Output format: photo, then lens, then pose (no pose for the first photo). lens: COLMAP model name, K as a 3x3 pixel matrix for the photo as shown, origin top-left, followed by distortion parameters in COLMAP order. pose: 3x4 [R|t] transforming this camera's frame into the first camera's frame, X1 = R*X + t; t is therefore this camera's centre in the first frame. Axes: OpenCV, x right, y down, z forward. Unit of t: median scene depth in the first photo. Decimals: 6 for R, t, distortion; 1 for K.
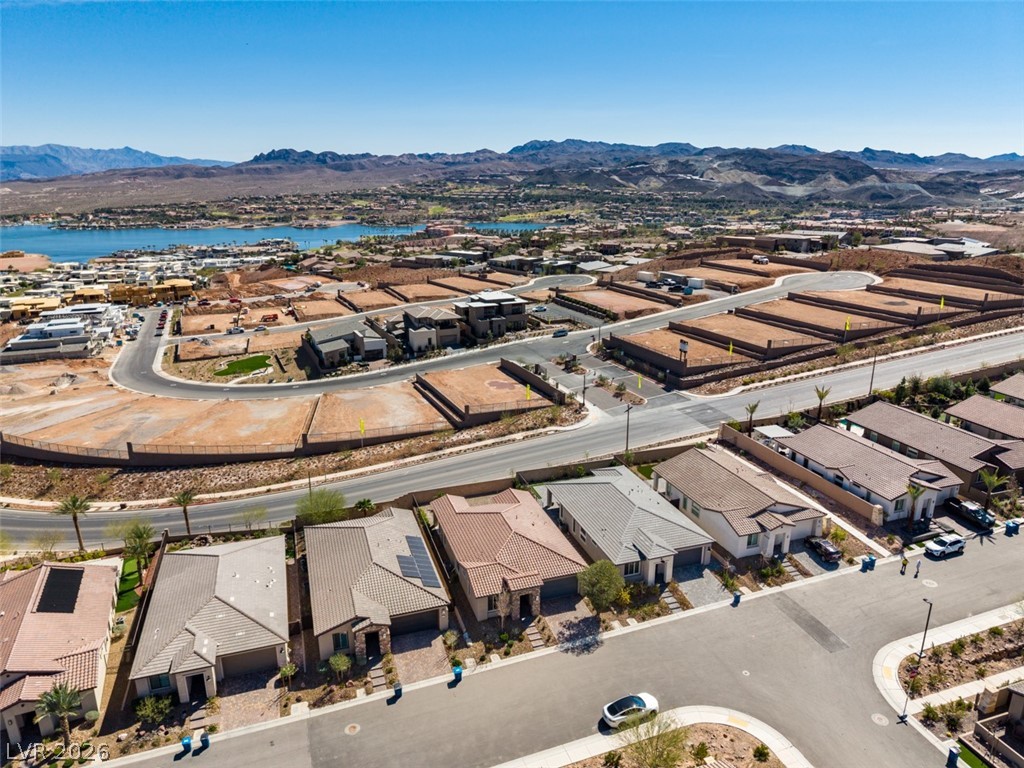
lens RADIAL K [[684.4, 0, 512.1], [0, 684.4, 386.2], [0, 0, 1]] dist [0.030647, -0.033342]
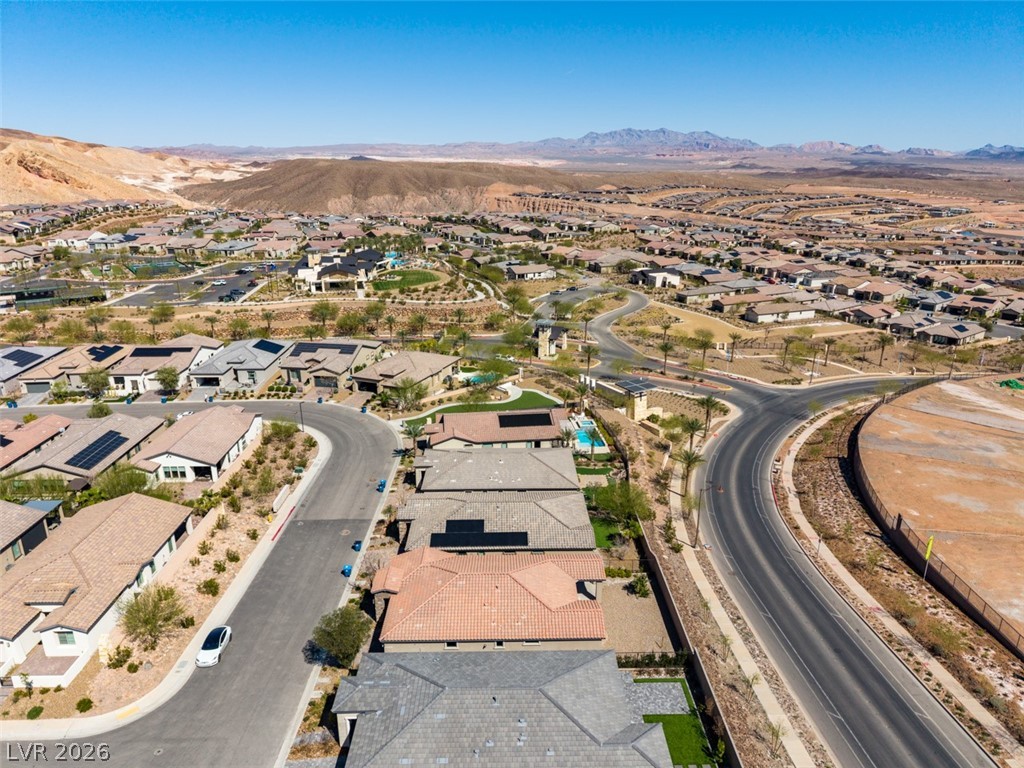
lens RADIAL K [[684.4, 0, 512.1], [0, 684.4, 386.2], [0, 0, 1]] dist [0.030647, -0.033342]
pose [[-0.306537, 0.298534, -0.903832, 0.244078], [-0.278144, 0.880007, 0.384998, -0.120543], [0.910314, 0.369412, -0.186719, 0.406599]]
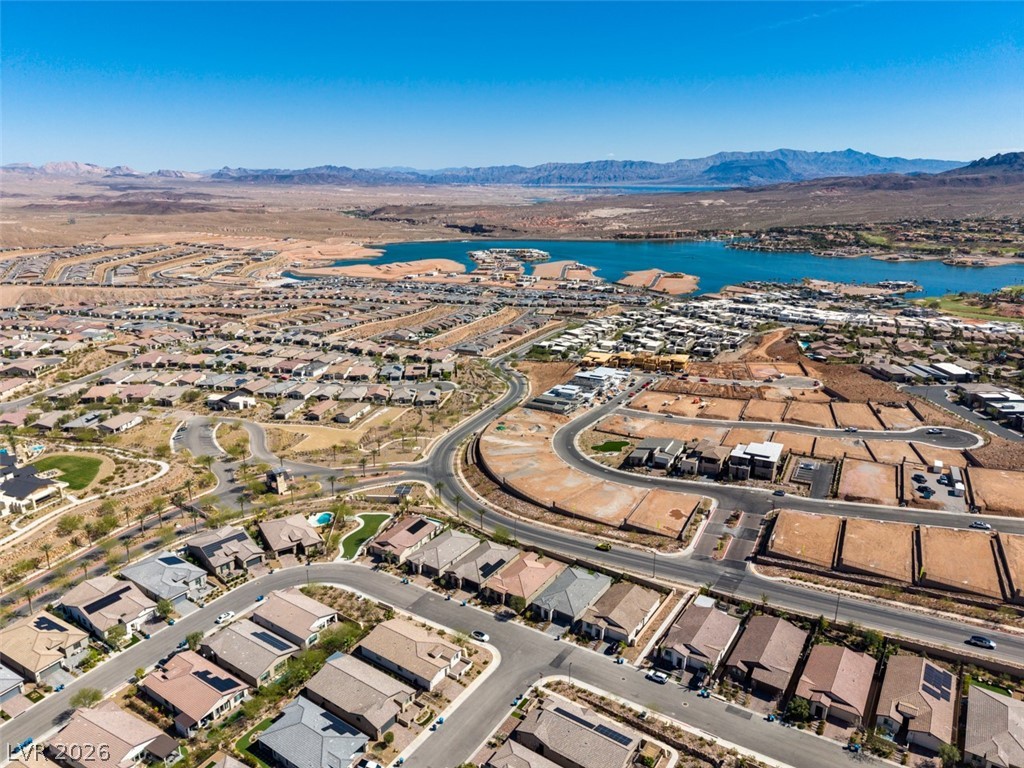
lens RADIAL K [[682.0, 0, 511.8], [0, 682.0, 387.5], [0, 0, 1]] dist [0.045240, -0.054005]
pose [[0.602919, 0.232222, -0.763258, 0.641430], [-0.229867, 0.966693, 0.112540, -0.268753], [0.763970, 0.107595, 0.636218, -0.262807]]
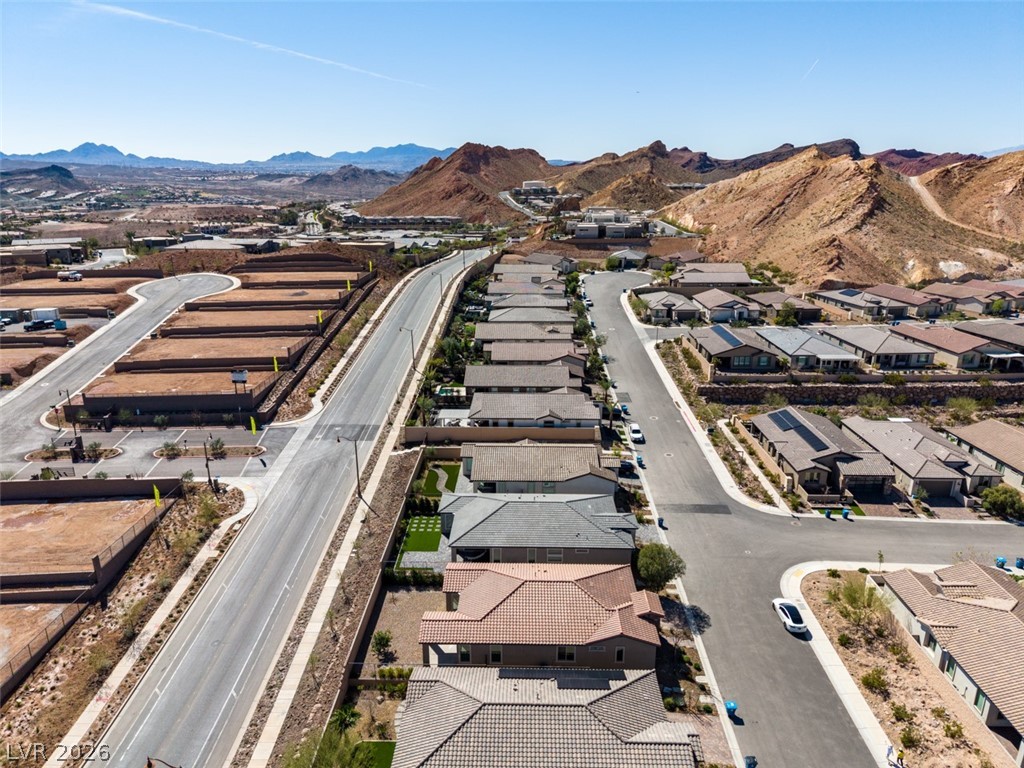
lens RADIAL K [[682.0, 0, 511.8], [0, 682.0, 387.5], [0, 0, 1]] dist [0.045240, -0.054005]
pose [[0.341225, -0.281156, 0.896949, -0.266273], [0.278109, 0.941695, 0.189381, -0.074810], [-0.897898, 0.184828, 0.399522, 0.242158]]
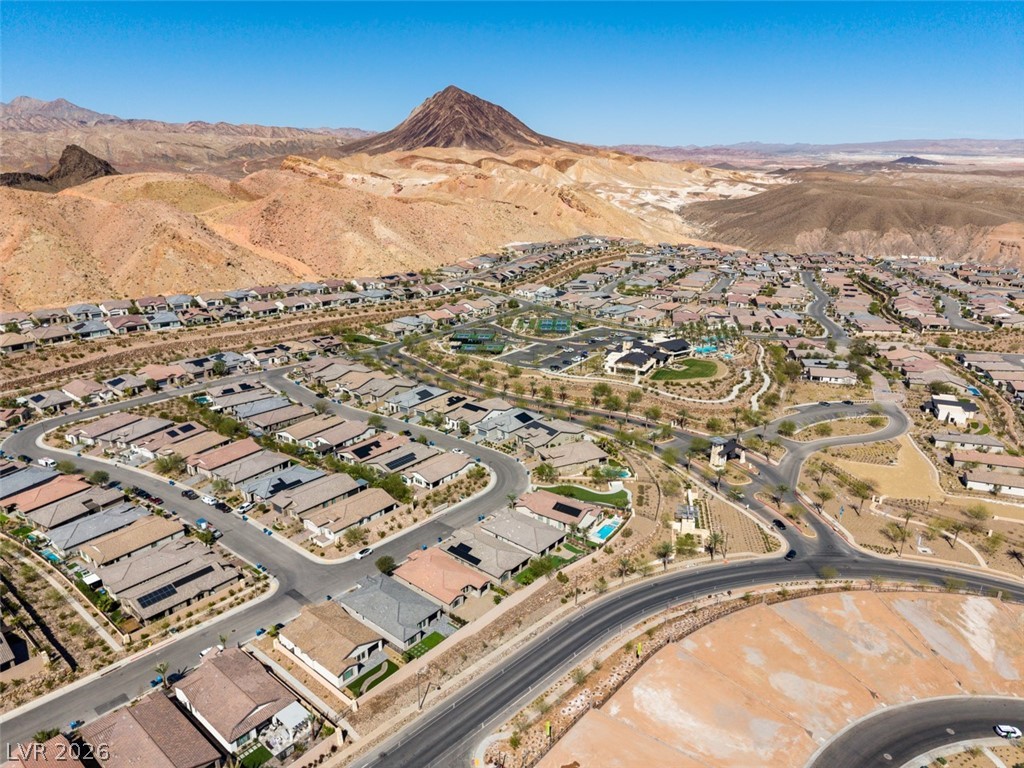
lens RADIAL K [[682.0, 0, 511.8], [0, 682.0, 387.5], [0, 0, 1]] dist [0.045240, -0.054005]
pose [[-0.858230, 0.163319, -0.486588, 0.268381], [-0.152271, 0.824328, 0.545249, -0.528042], [0.490158, 0.542042, -0.682595, 0.830091]]
